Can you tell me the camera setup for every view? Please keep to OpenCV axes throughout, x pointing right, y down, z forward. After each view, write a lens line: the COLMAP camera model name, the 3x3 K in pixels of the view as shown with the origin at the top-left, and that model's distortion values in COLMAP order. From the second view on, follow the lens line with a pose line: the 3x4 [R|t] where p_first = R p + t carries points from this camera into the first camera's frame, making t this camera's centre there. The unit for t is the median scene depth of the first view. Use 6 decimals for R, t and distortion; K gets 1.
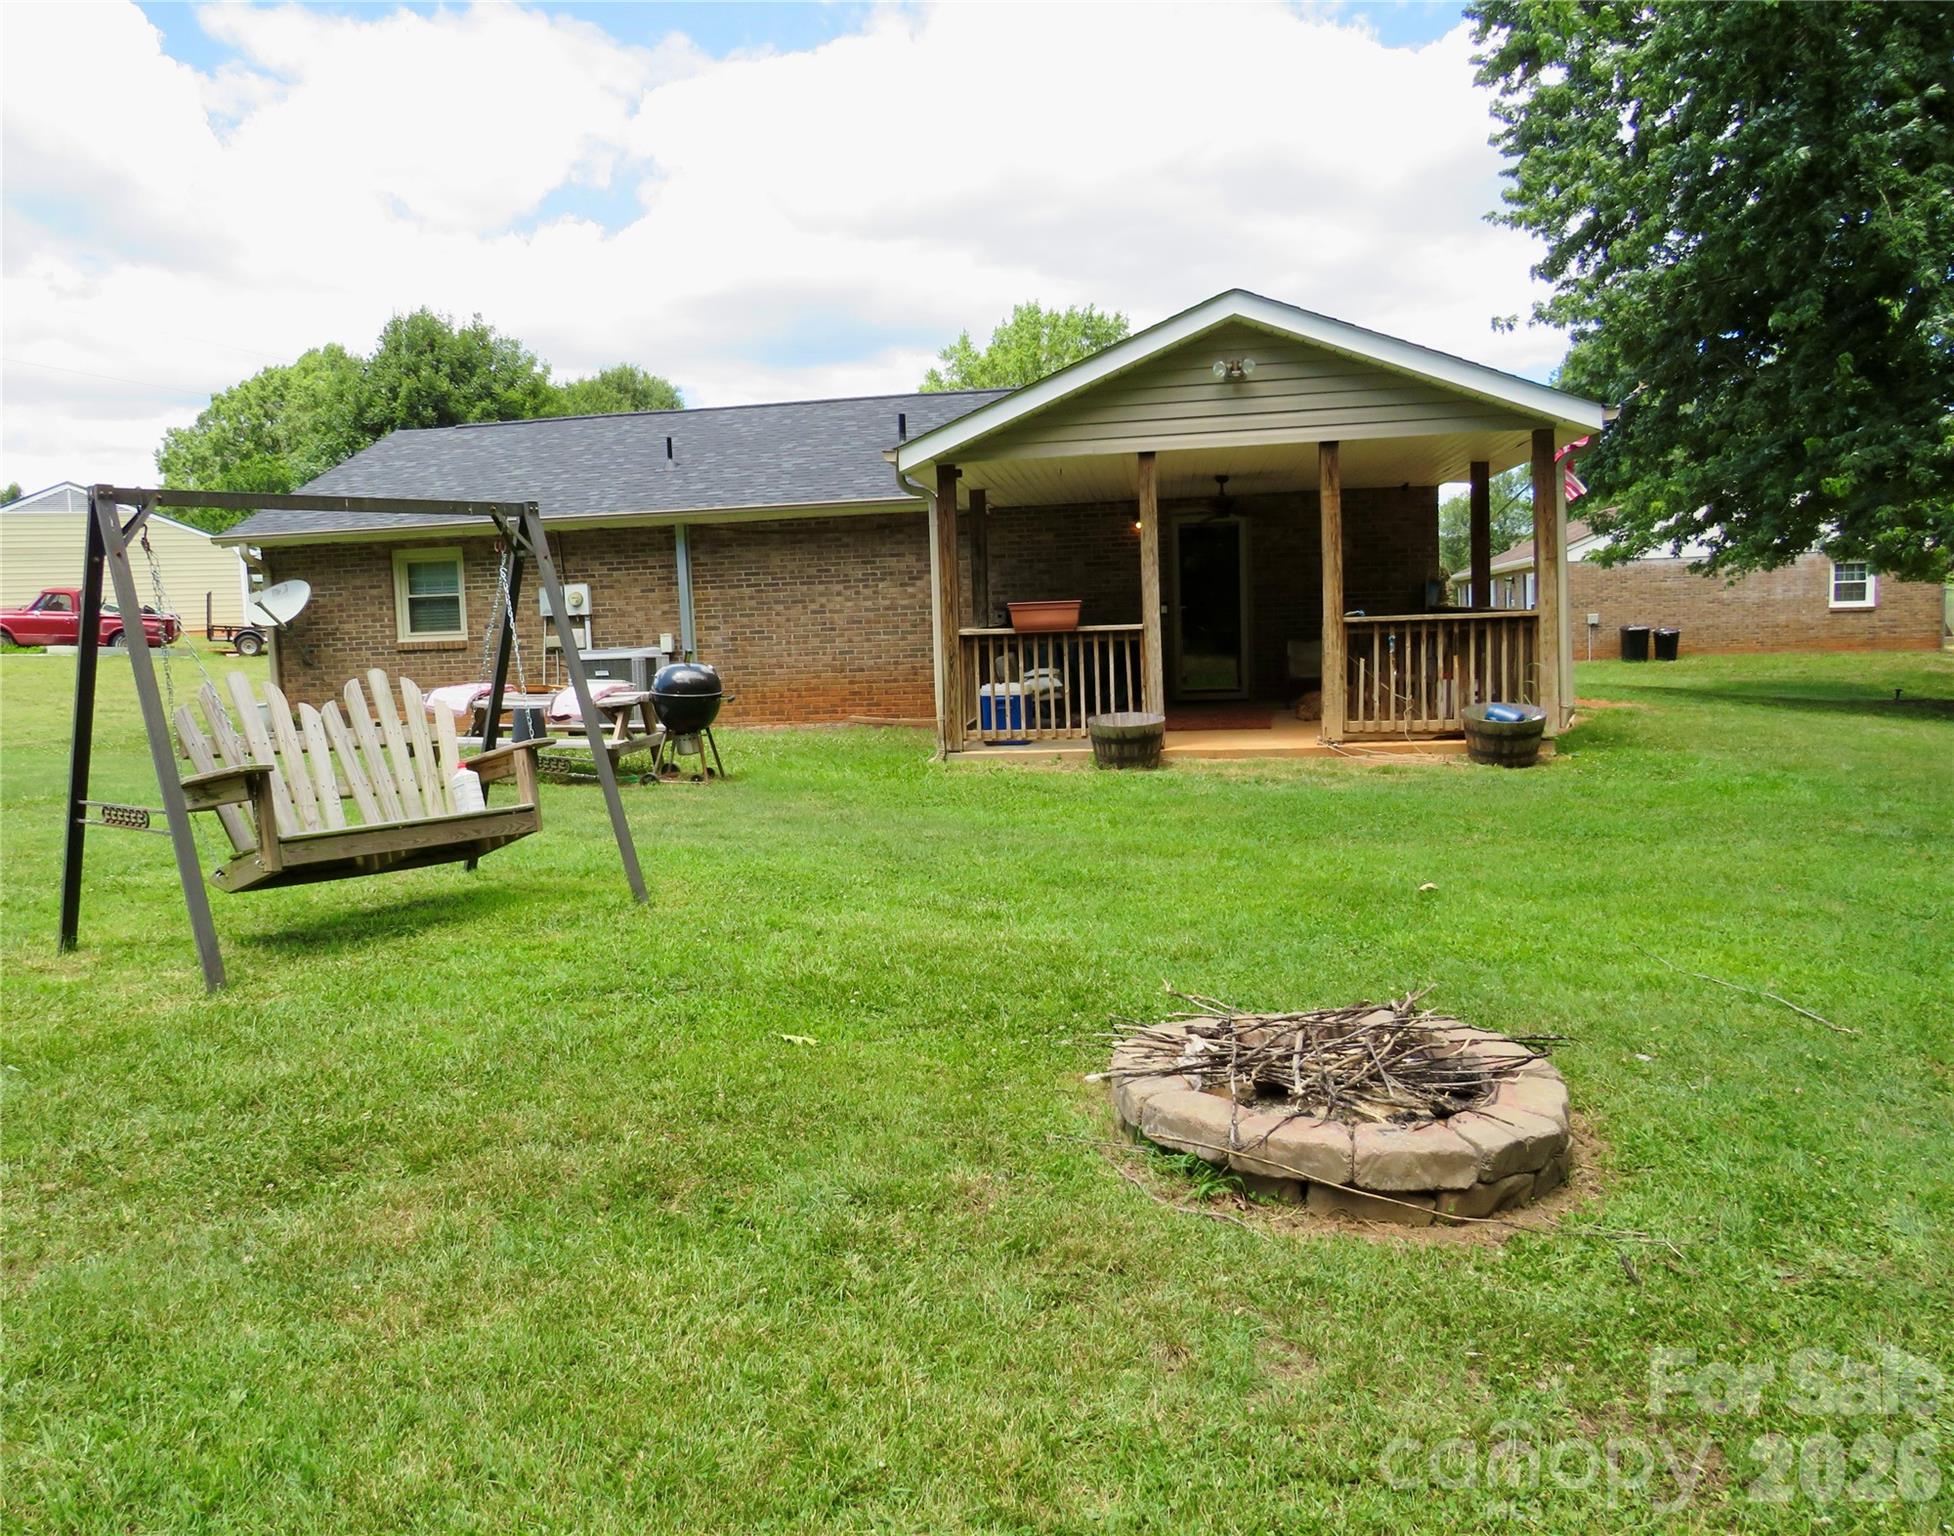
lens RADIAL K [[1480.4, 0, 956.9], [0, 1480.4, 759.1], [0, 0, 1]] dist [-0.026178, -0.004959]
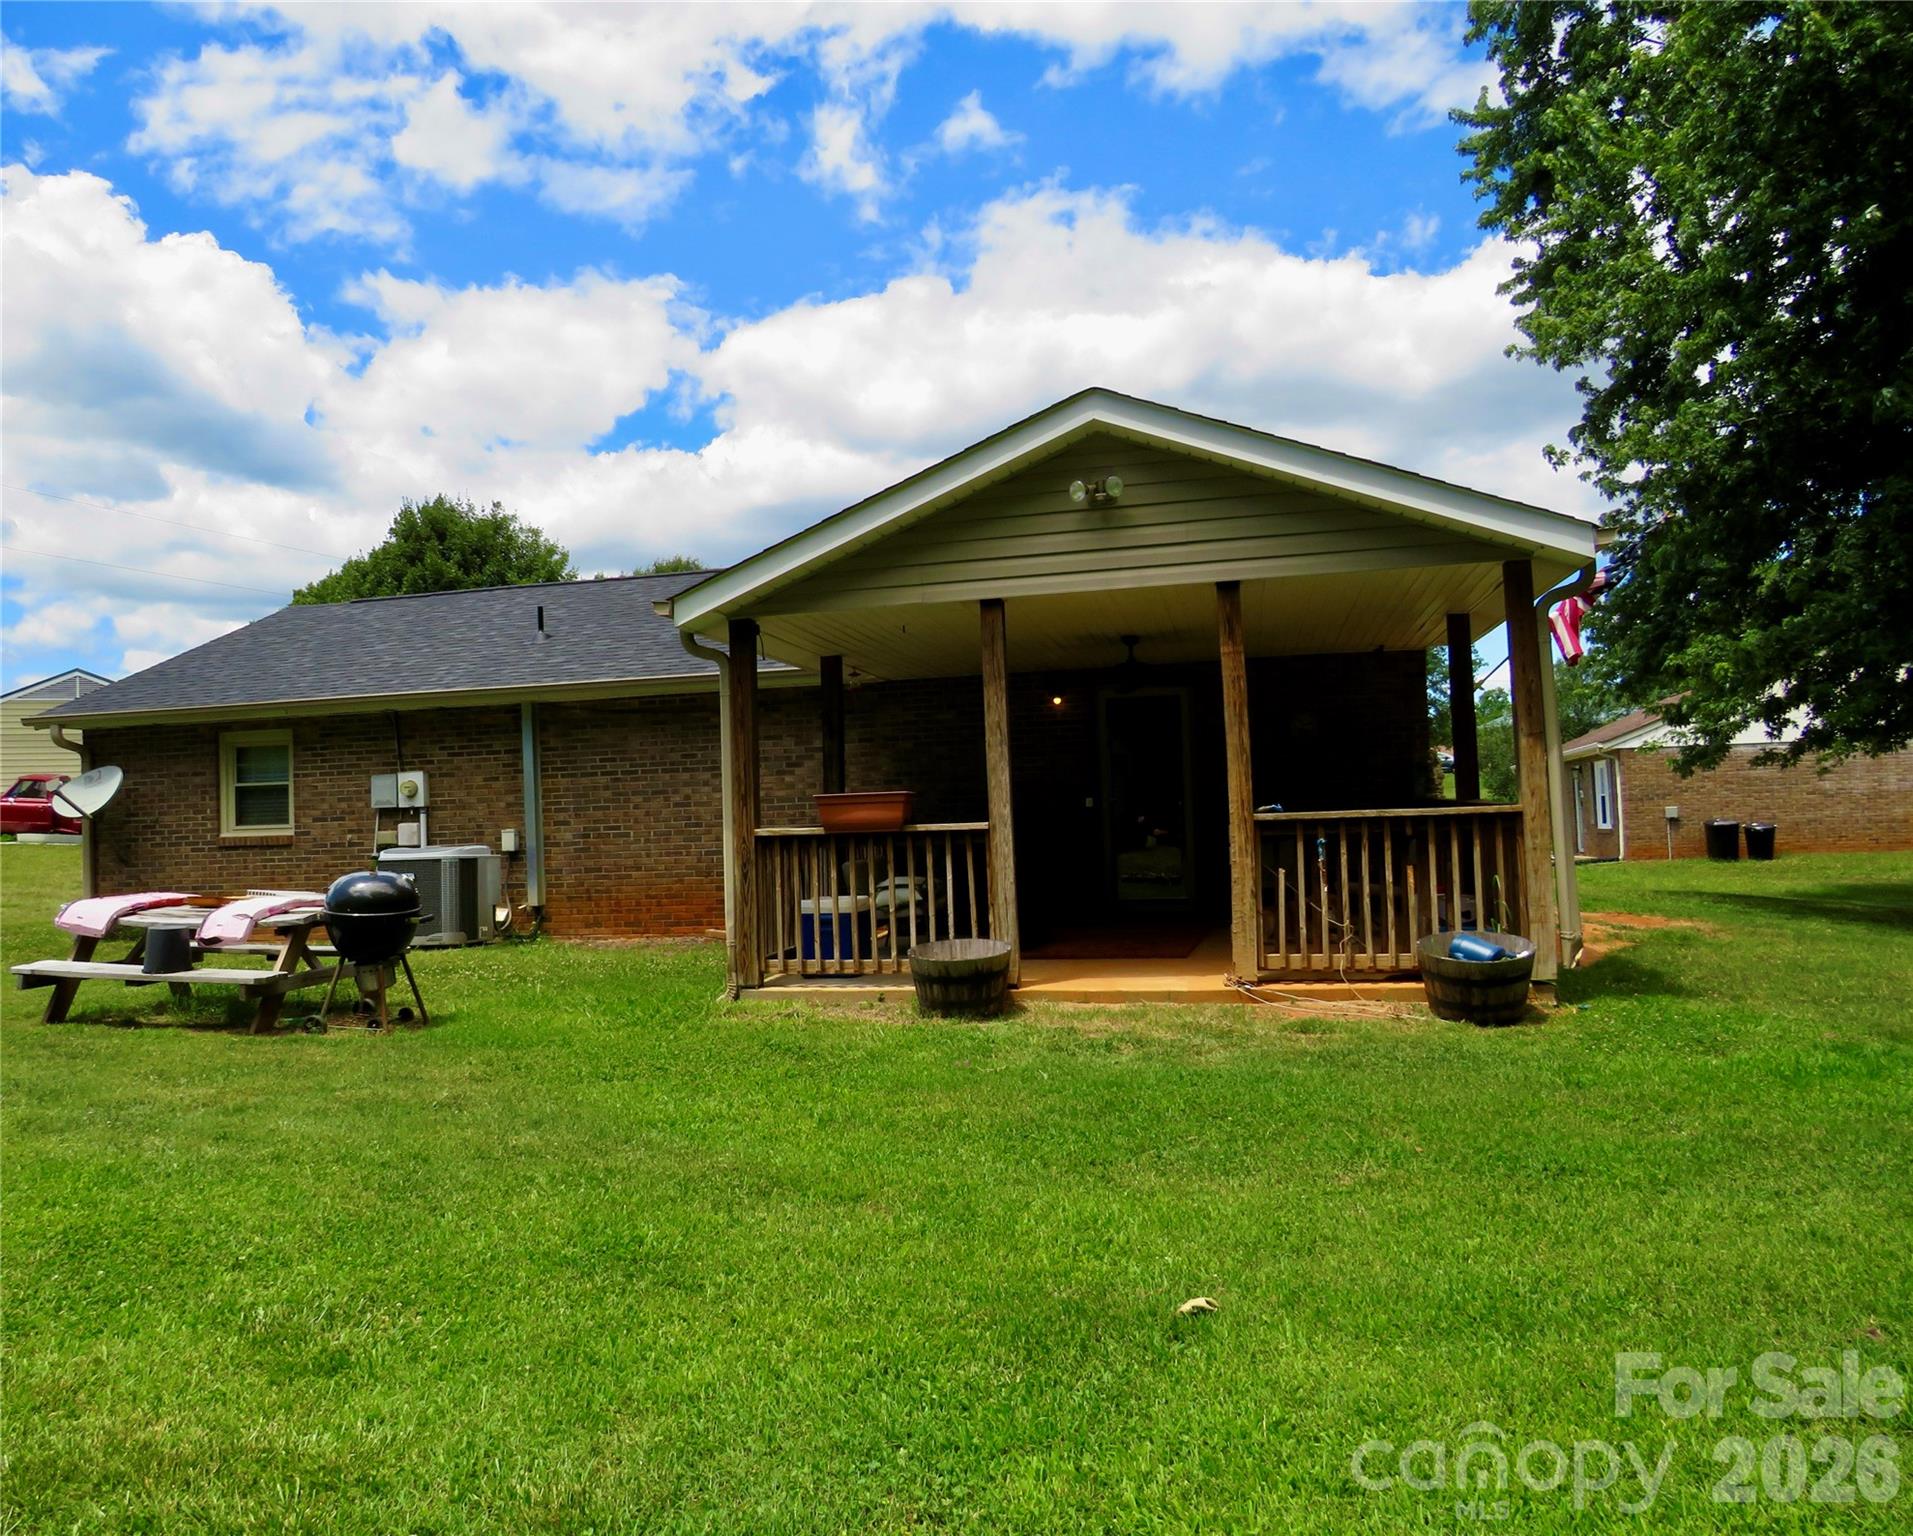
lens RADIAL K [[1472.1, 0, 908.4], [0, 1472.1, 766.6], [0, 0, 1]] dist [-0.023950, 0.006023]
pose [[0.995837, -0.000003, -0.091148, 0.147075], [-0.011220, 0.992391, -0.122616, -0.025538], [0.090455, 0.123128, 0.988260, 0.236002]]
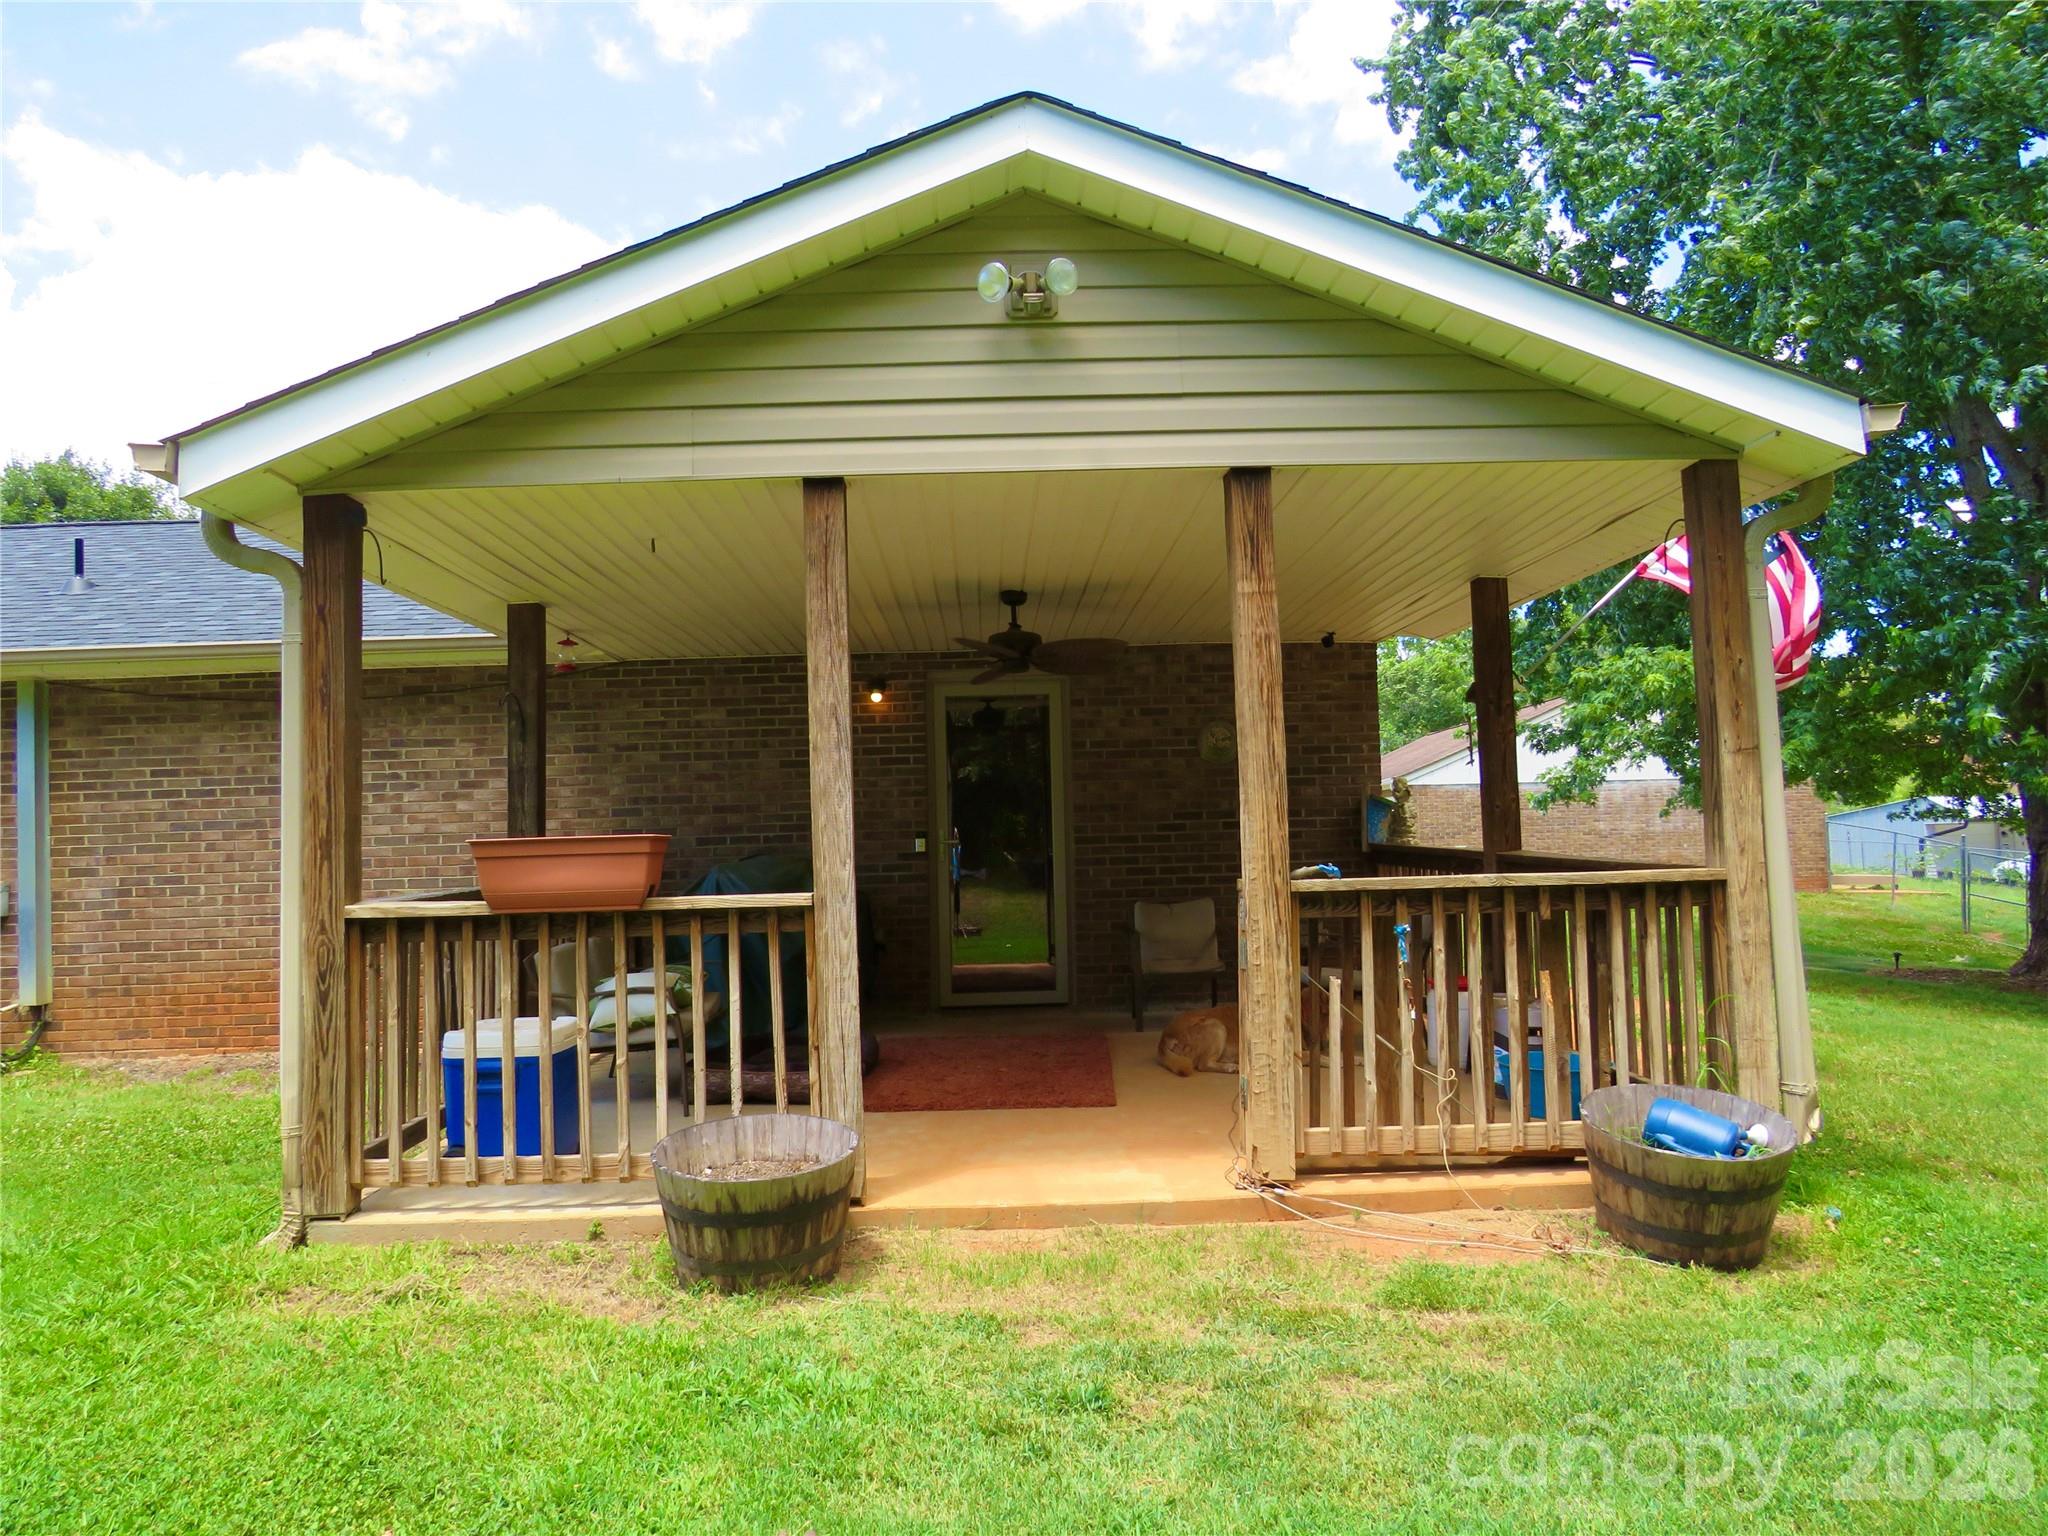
lens RADIAL K [[1454.7, 0, 1017.6], [0, 1454.7, 770.6], [0, 0, 1]] dist [-0.016009, -0.001889]
pose [[0.987073, 0.017145, 0.159354, 0.112582], [0.005703, 0.989876, -0.141821, -0.065052], [-0.160172, 0.140897, 0.976982, 0.572159]]
